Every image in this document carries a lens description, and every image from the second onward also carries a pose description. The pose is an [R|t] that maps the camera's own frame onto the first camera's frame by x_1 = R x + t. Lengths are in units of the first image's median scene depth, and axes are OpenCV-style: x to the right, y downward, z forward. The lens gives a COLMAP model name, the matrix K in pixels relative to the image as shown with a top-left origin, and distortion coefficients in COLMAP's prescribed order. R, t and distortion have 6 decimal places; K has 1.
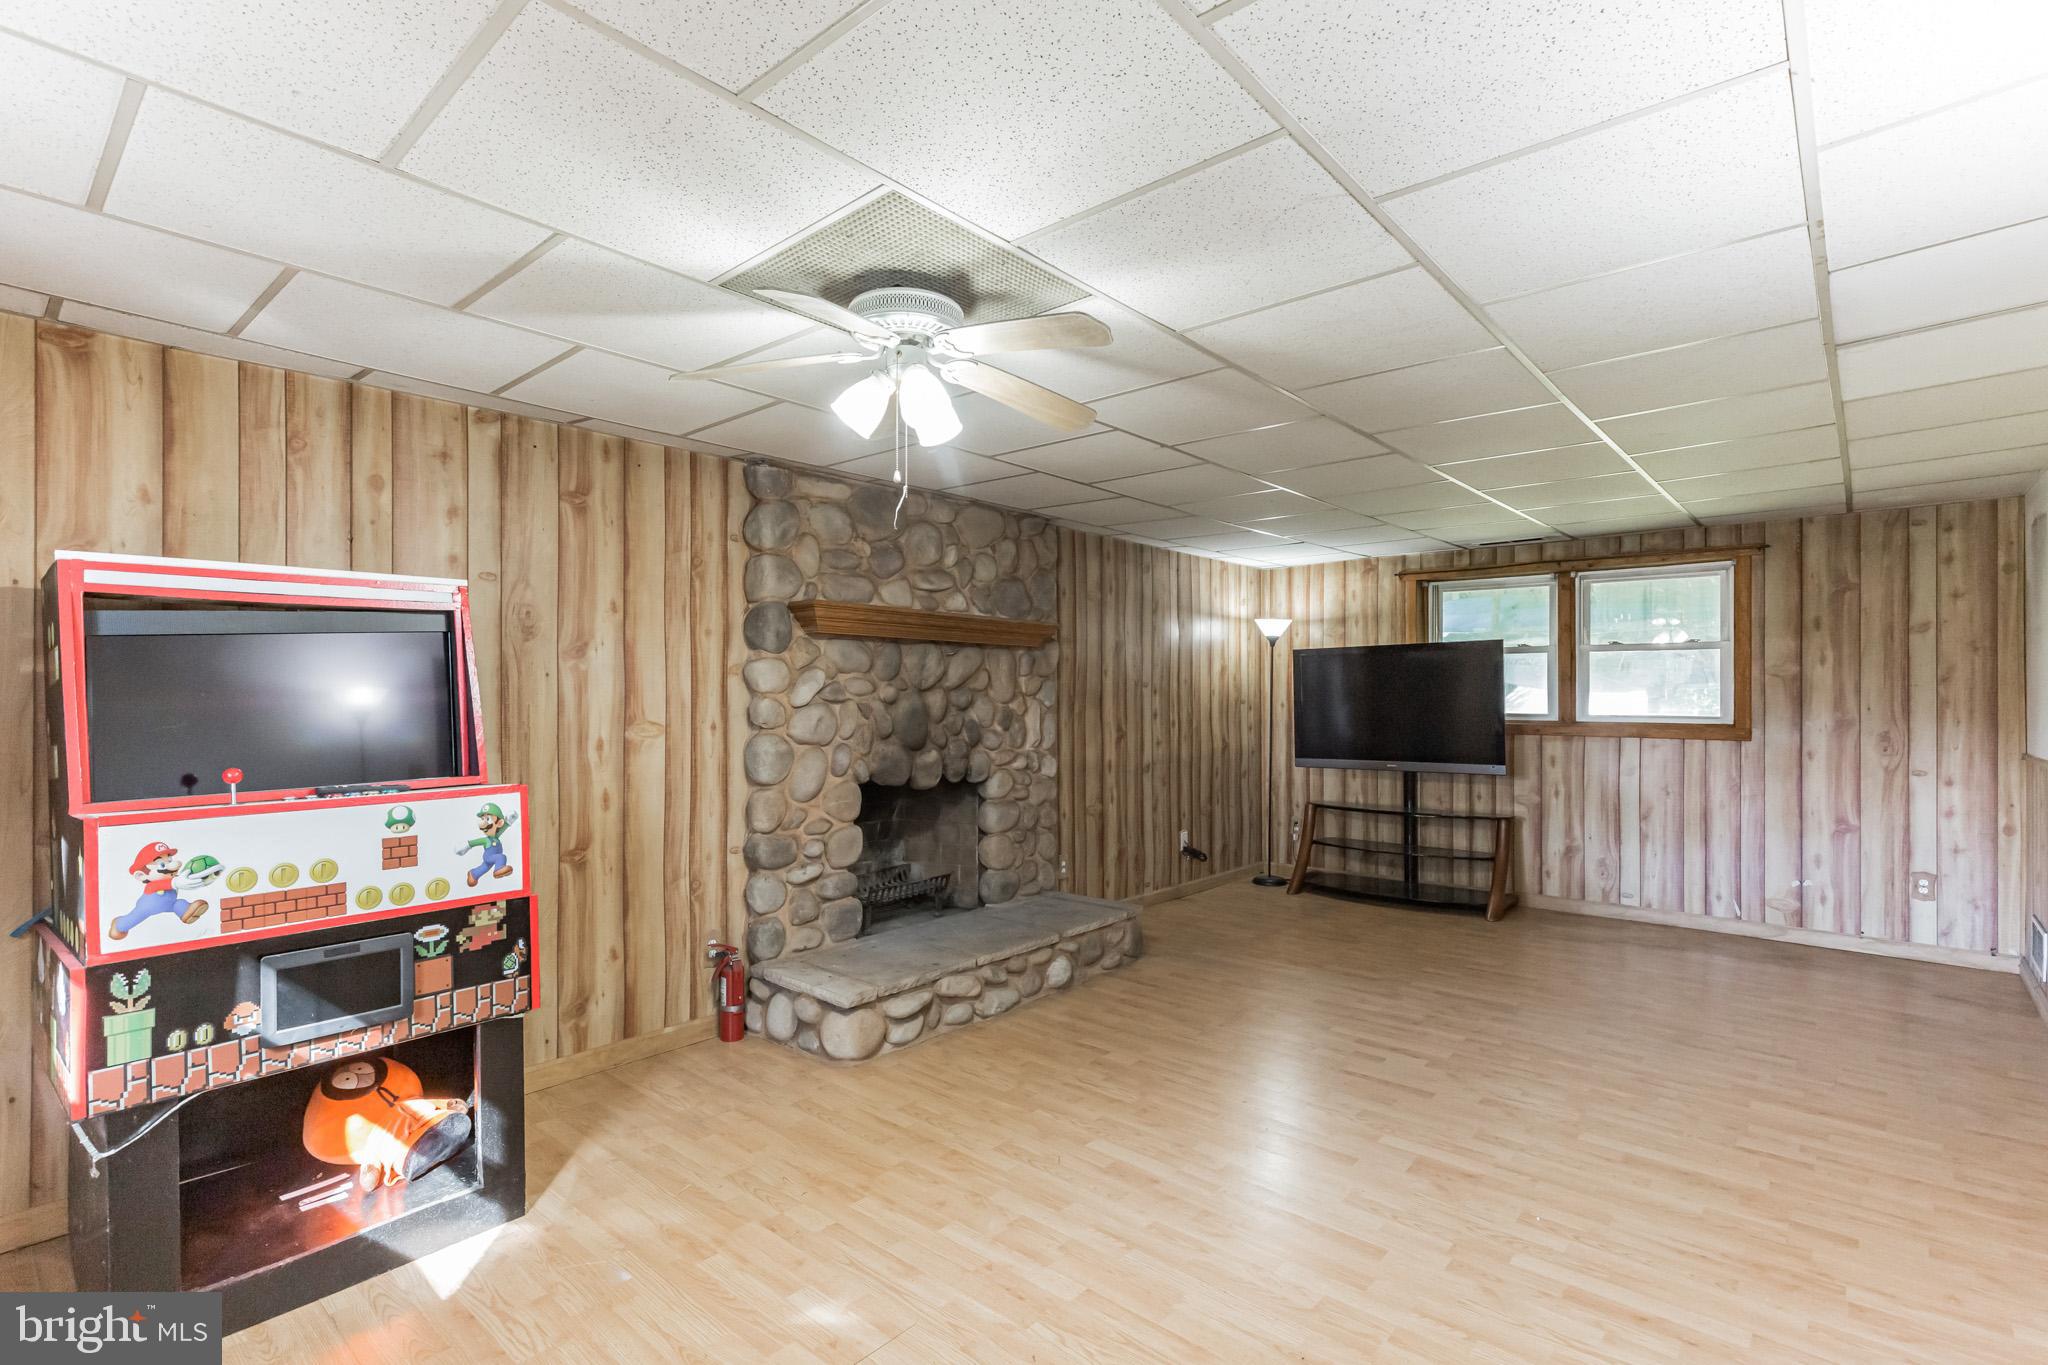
lens RADIAL K [[963.6, 0, 1024.7], [0, 963.6, 695.2], [0, 0, 1]] dist [0.001702, 0.000280]
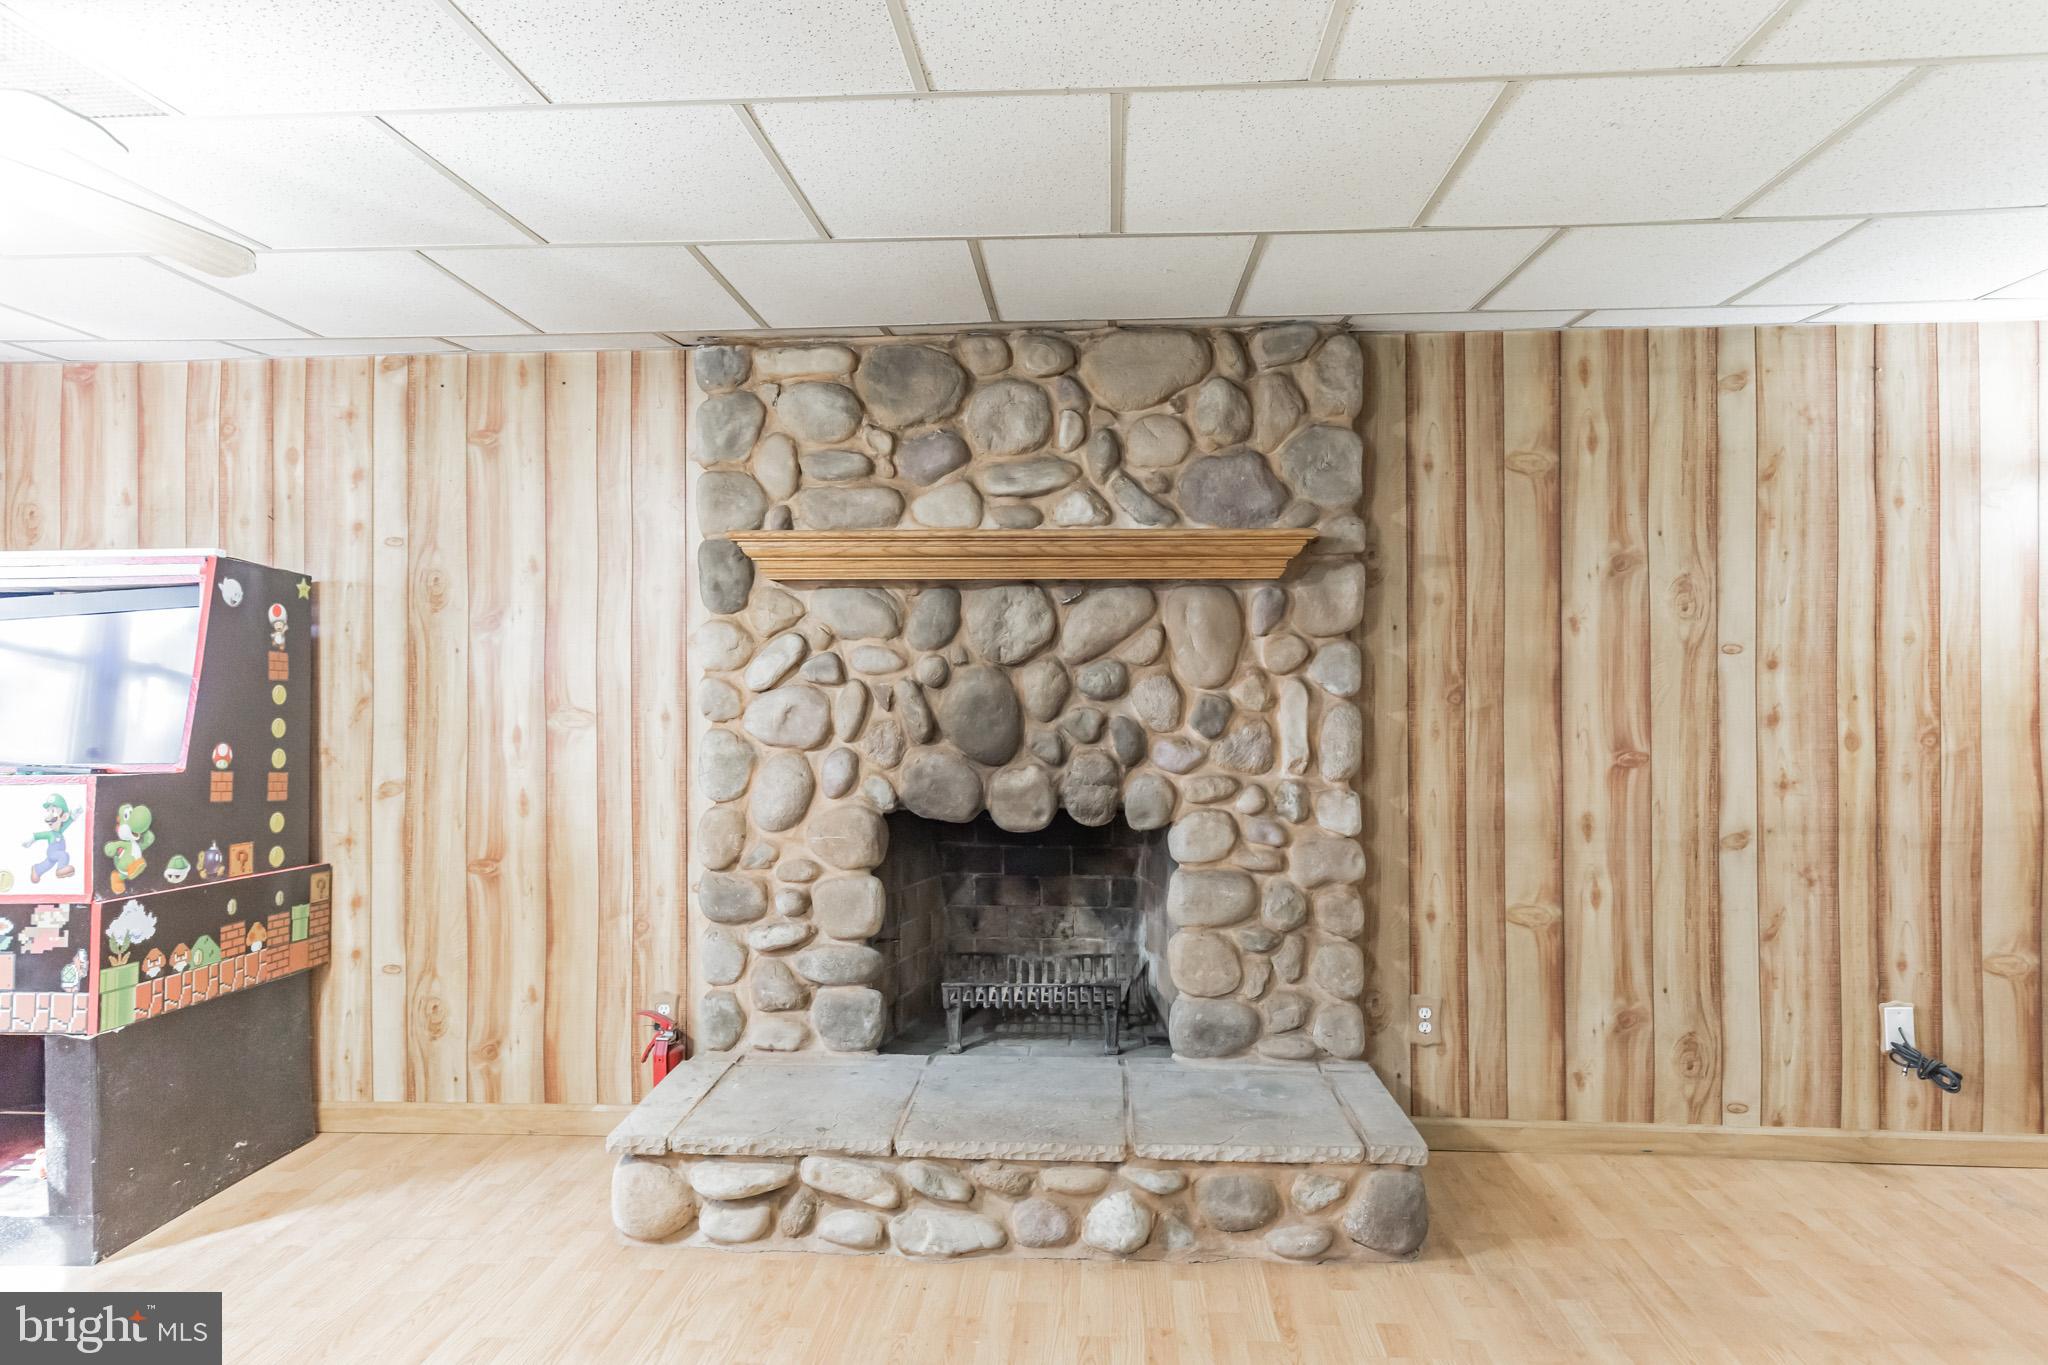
lens RADIAL K [[1177.3, 0, 1024.0], [0, 1177.3, 682.5], [0, 0, 1]] dist [0.003498, 0.001357]
pose [[0.611087, 0.002846, -0.791558, 0.568666], [0.001825, 0.999986, 0.005005, 0.002518], [0.791561, -0.004503, 0.611073, 0.677489]]
